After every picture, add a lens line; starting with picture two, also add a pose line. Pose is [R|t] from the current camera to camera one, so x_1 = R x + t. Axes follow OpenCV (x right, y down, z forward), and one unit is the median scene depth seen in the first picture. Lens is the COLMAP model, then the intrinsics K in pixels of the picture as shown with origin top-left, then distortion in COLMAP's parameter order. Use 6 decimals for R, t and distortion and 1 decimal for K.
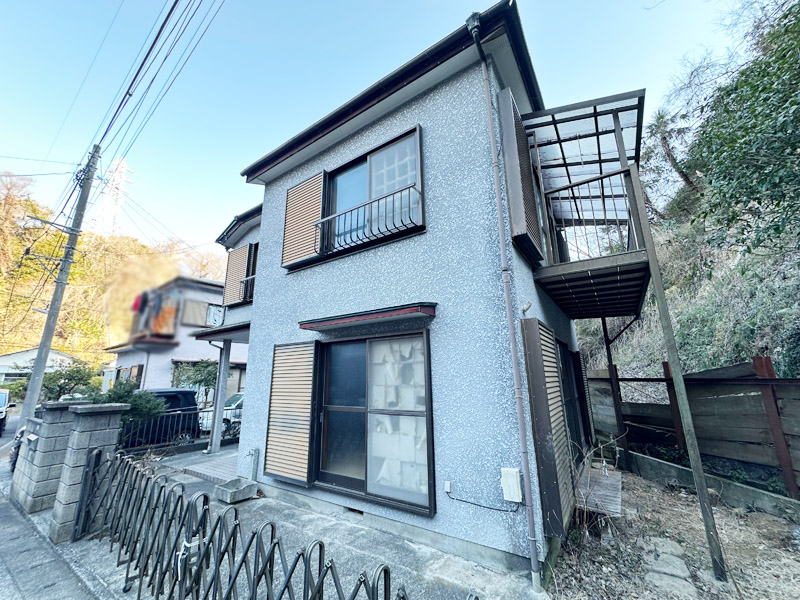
lens RADIAL K [[317.7, 0, 400.0], [0, 317.7, 300.0], [0, 0, 1]] dist [-0.001388, -0.000312]
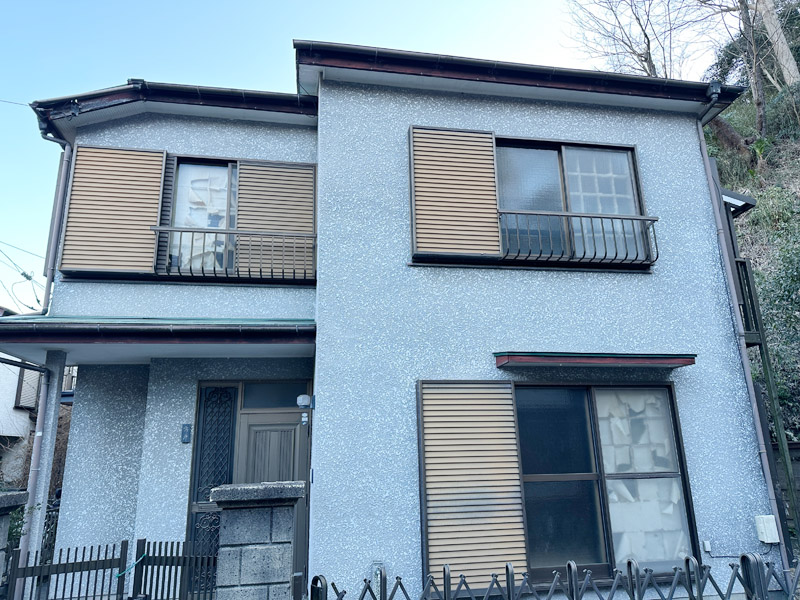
lens RADIAL K [[558.6, 0, 400.0], [0, 558.6, 300.0], [0, 0, 1]] dist [0.051515, -0.052556]
pose [[0.713073, 0.182653, 0.676879, -1.504304], [-0.155375, 0.982630, -0.101475, 0.134405], [-0.683656, -0.032811, 0.729067, 0.324895]]
